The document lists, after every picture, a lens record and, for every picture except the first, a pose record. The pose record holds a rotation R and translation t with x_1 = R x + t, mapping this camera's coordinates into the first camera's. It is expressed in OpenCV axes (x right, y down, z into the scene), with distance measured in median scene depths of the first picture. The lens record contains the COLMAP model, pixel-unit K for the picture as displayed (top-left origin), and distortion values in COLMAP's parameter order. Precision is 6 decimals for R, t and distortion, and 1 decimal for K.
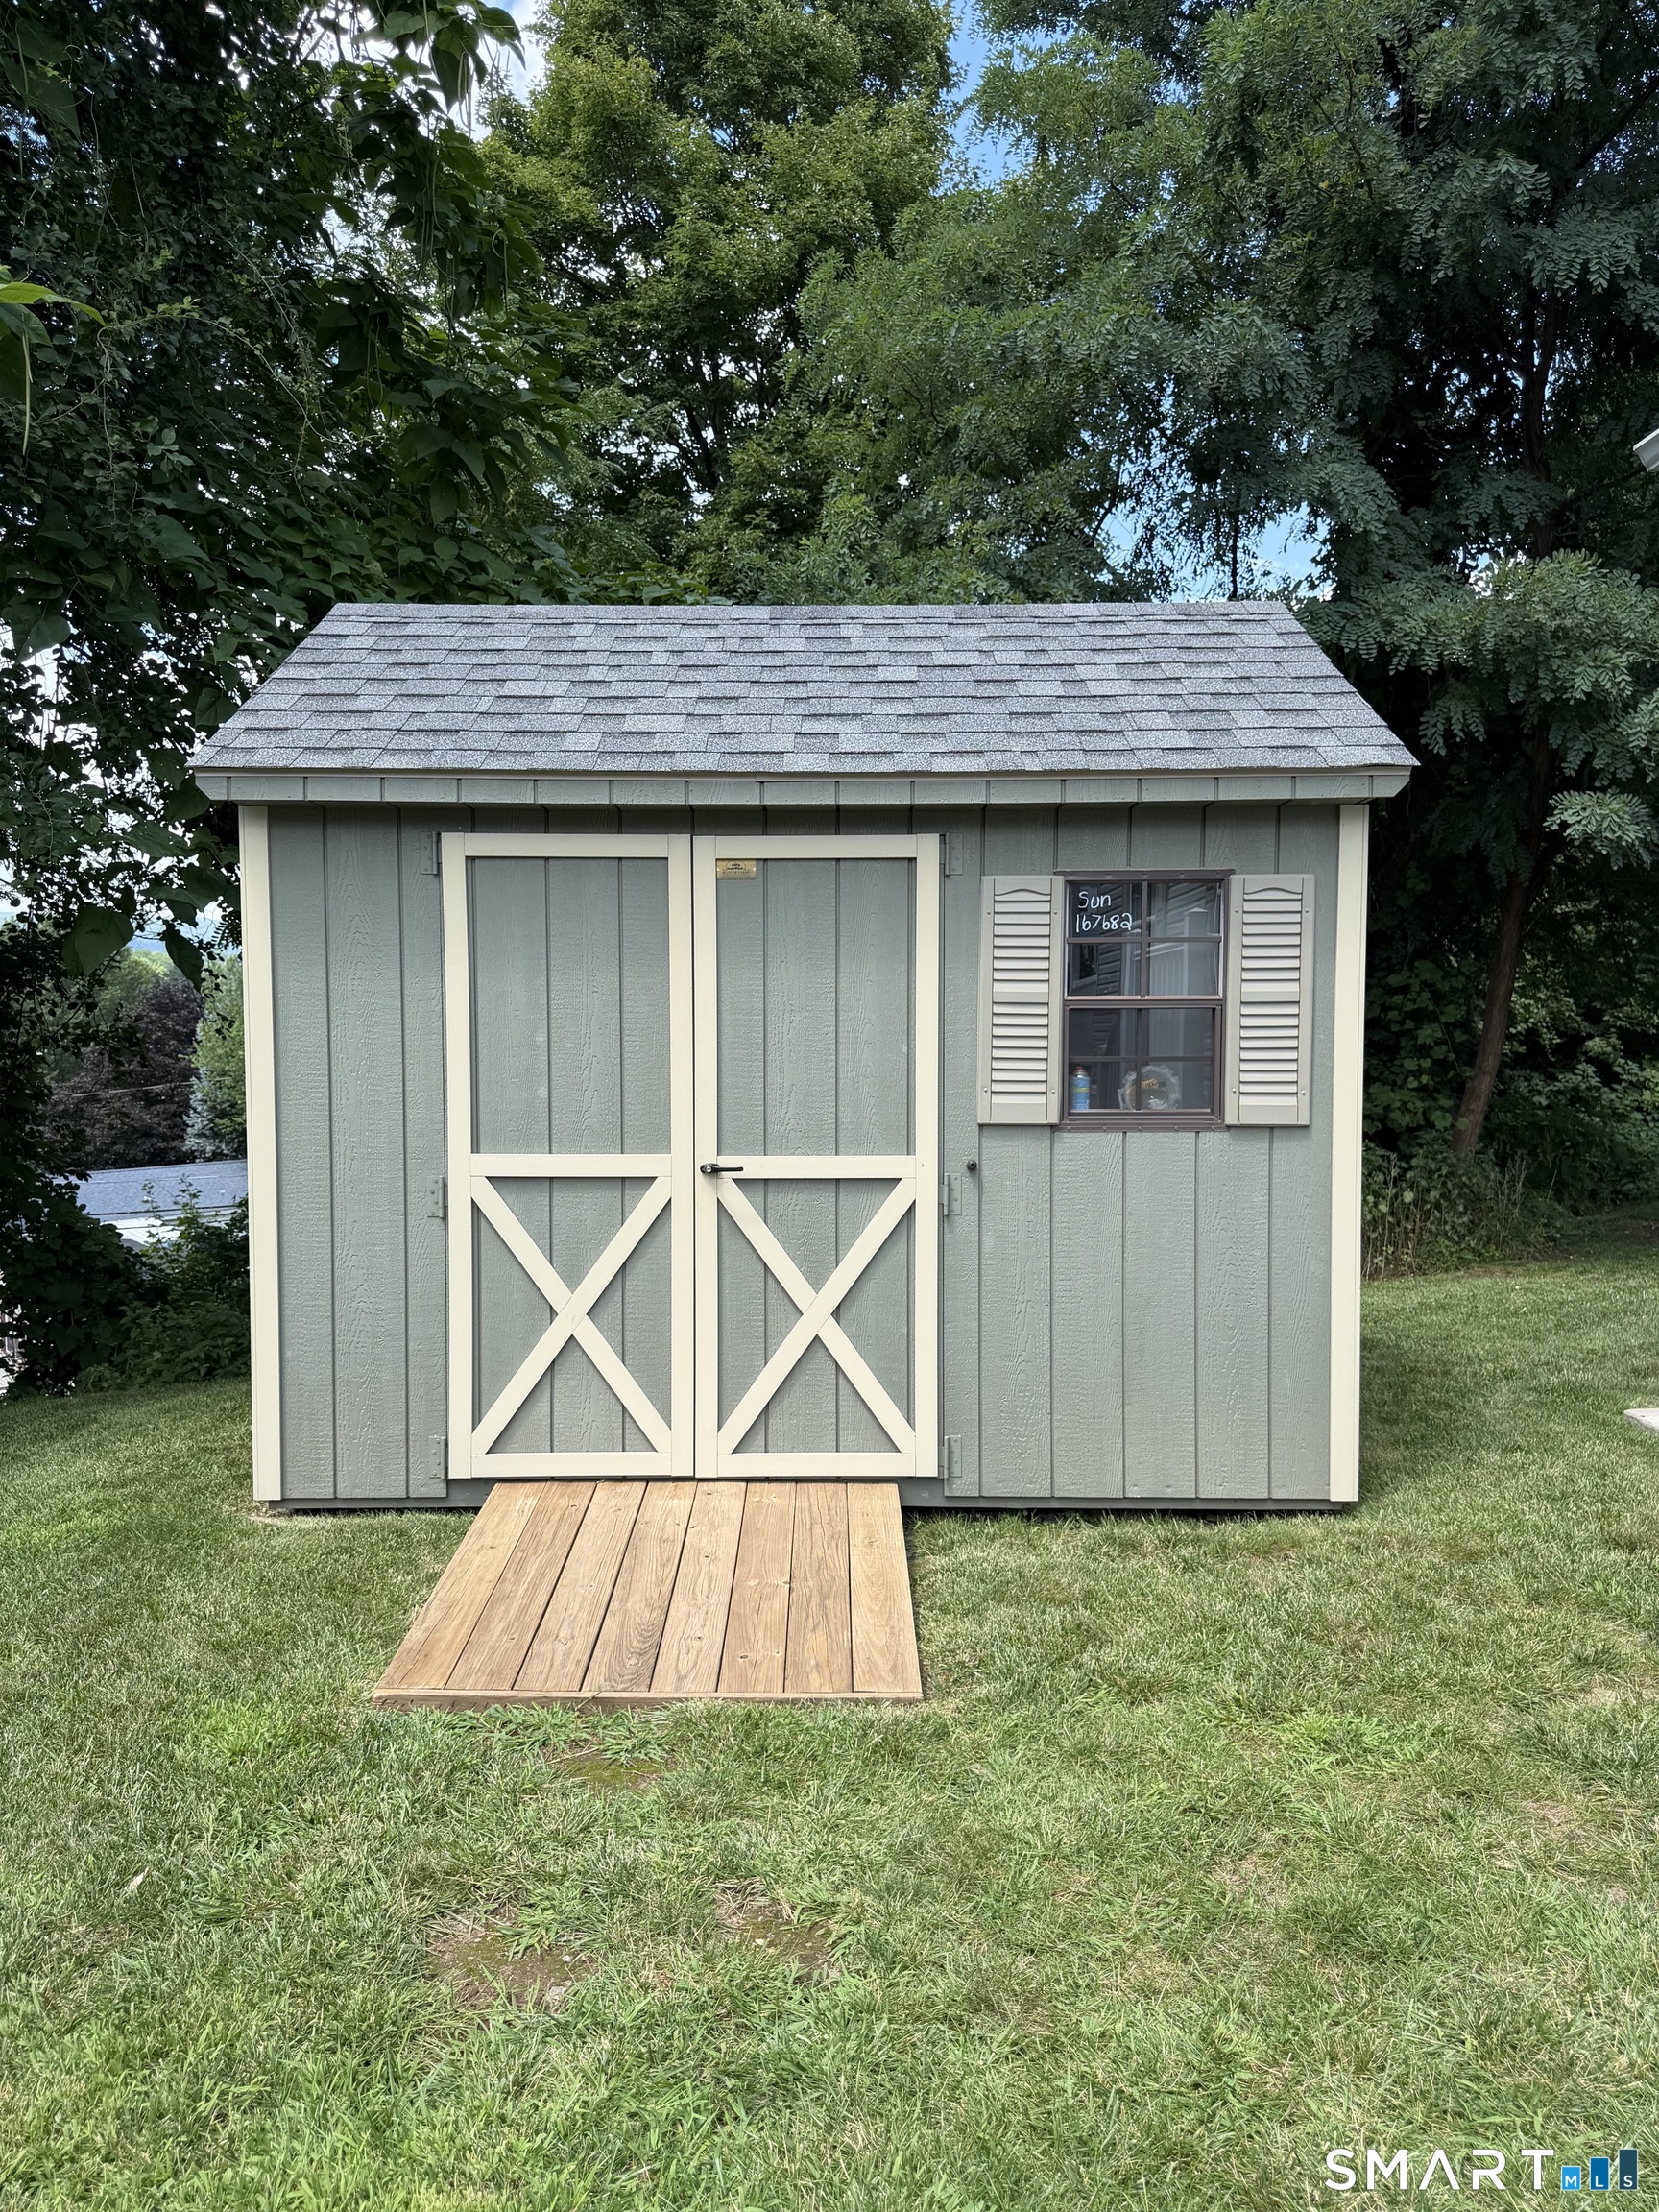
lens RADIAL K [[1569.1, 0, 872.7], [0, 1569.1, 1104.9], [0, 0, 1]] dist [0.020513, -0.015419]
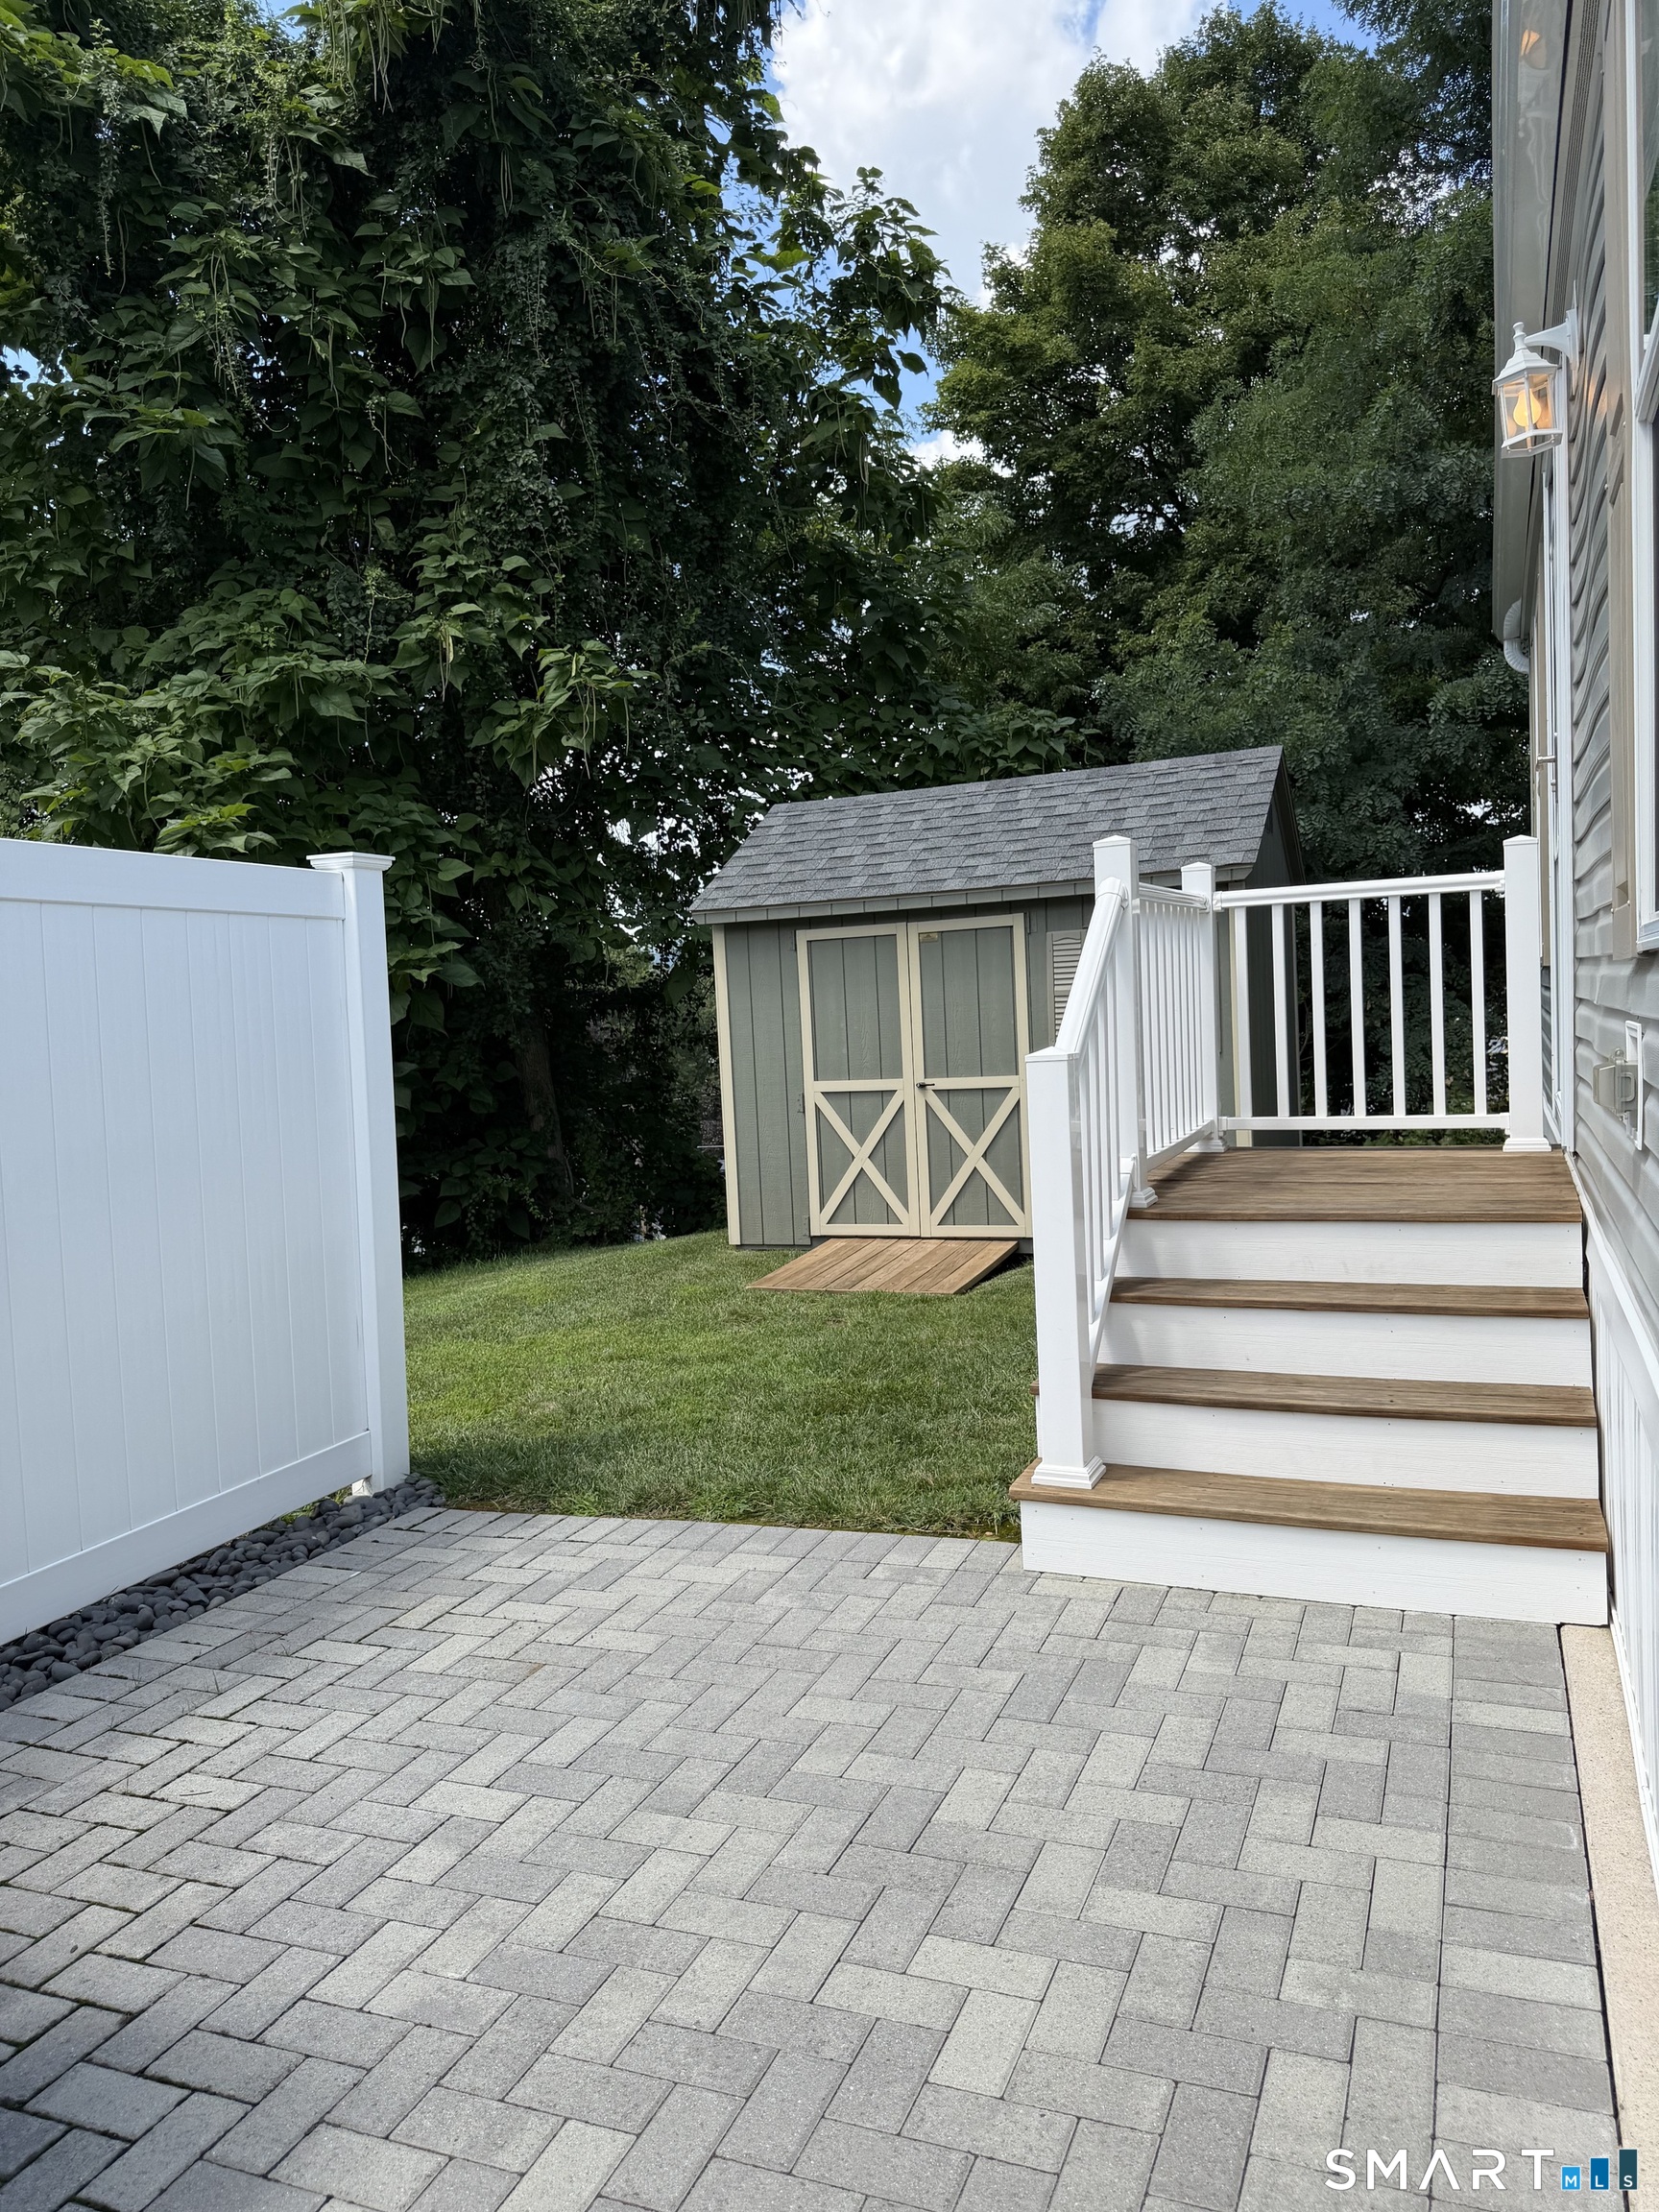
lens RADIAL K [[1569.1, 0, 832.4], [0, 1569.1, 1105.5], [0, 0, 1]] dist [0.020513, -0.015419]
pose [[0.913634, -0.025331, -0.405749, 0.618010], [0.027417, 0.999624, -0.000670, 0.065185], [0.405613, -0.010512, 0.913984, -0.911866]]
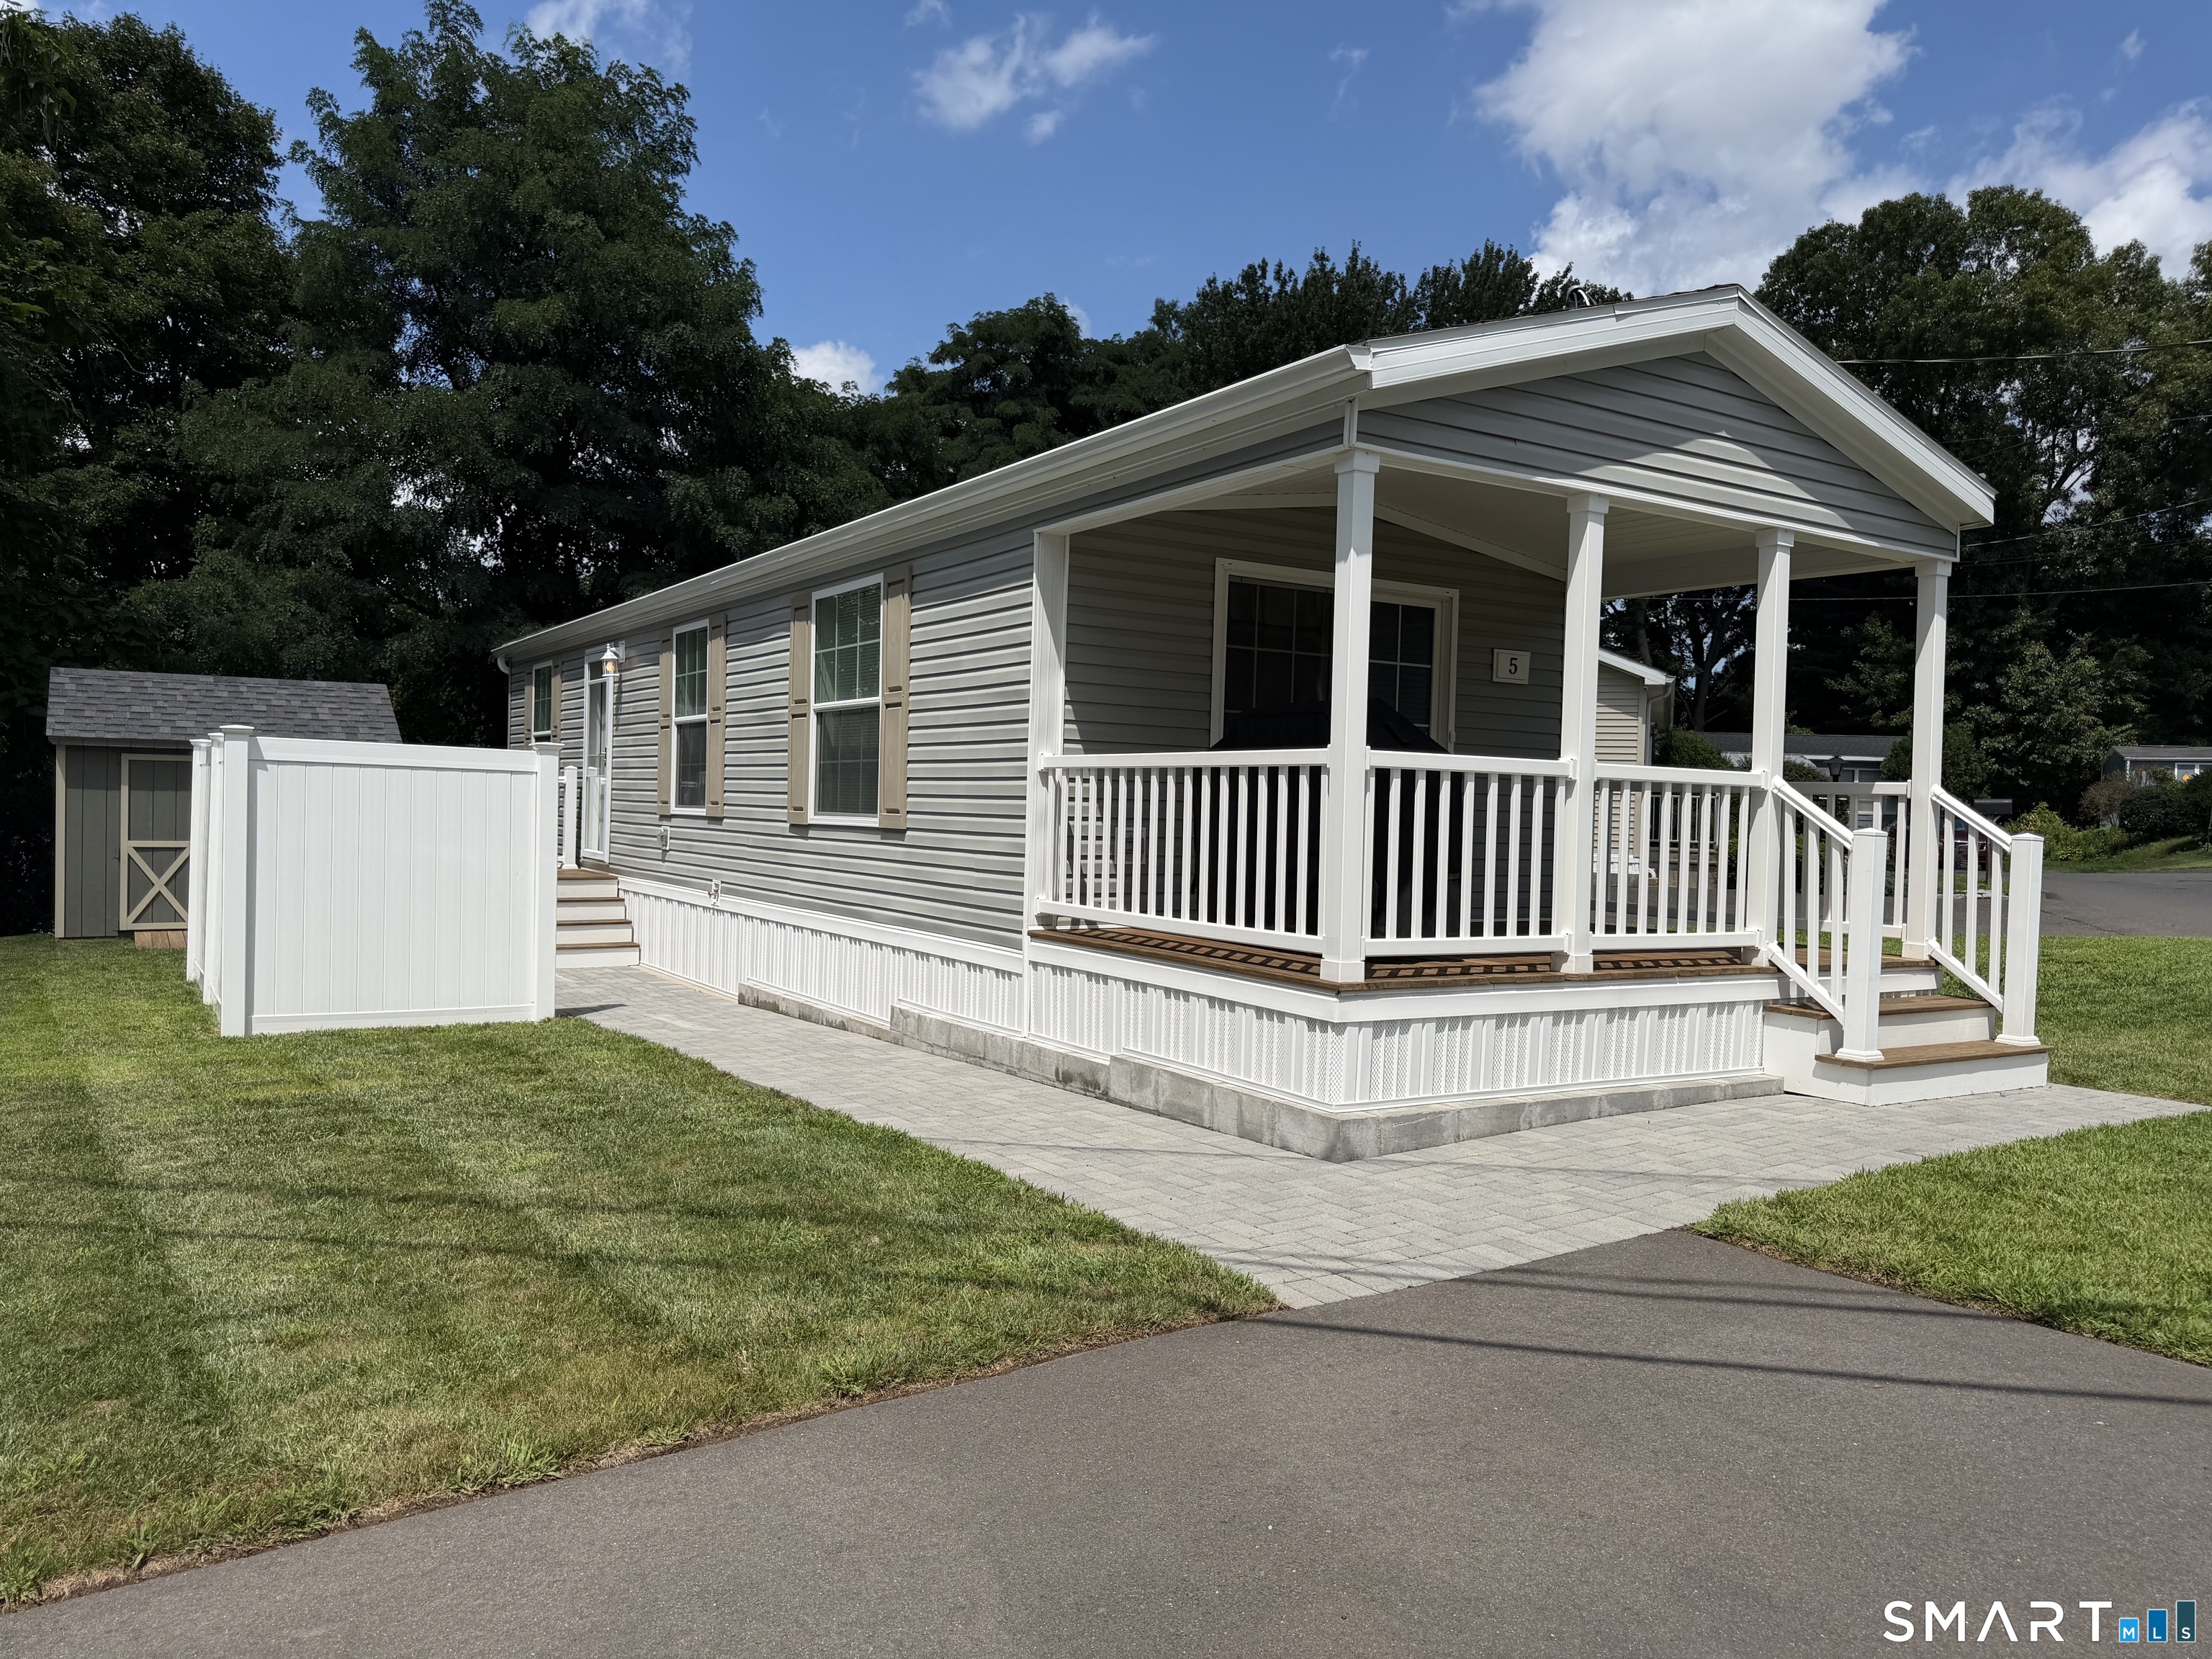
lens RADIAL K [[1569.1, 0, 1104.2], [0, 1569.1, 831.4], [0, 0, 1]] dist [0.020513, -0.015419]
pose [[0.858471, 0.005478, 0.512833, -0.188577], [0.017233, 0.999070, -0.039520, 0.193228], [-0.512573, 0.042764, 0.857578, -3.315463]]
